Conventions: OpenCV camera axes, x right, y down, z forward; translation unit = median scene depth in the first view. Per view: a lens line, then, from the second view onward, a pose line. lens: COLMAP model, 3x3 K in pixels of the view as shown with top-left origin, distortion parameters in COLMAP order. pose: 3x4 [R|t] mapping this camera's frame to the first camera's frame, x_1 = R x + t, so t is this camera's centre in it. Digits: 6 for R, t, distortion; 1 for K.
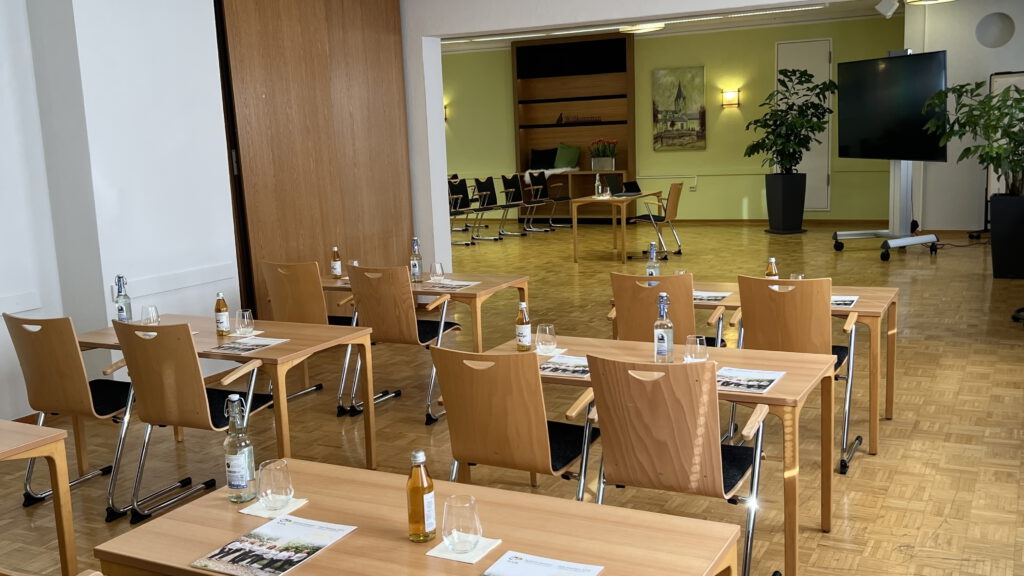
lens RADIAL K [[969.5, 0, 511.1], [0, 969.5, 286.4], [0, 0, 1]] dist [0.084410, 0.000000]
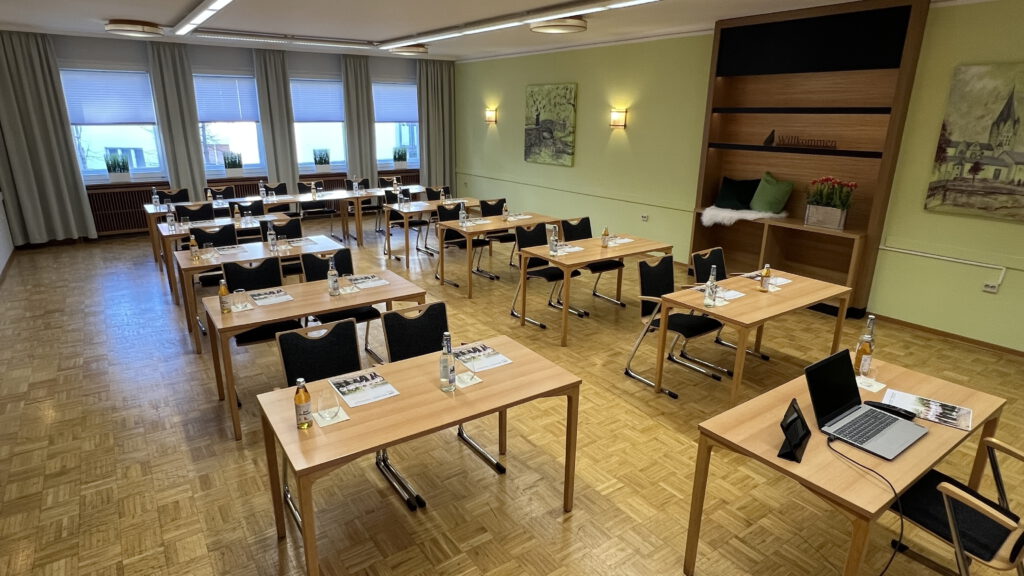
lens RADIAL K [[564.3, 0, 505.0], [0, 564.3, 286.6], [0, 0, 1]] dist [0.000516, 0.000082]
pose [[0.884519, 0.179299, -0.430672, 0.078608], [-0.108804, 0.977019, 0.183292, -0.129231], [0.453639, -0.115267, 0.883700, 0.581363]]
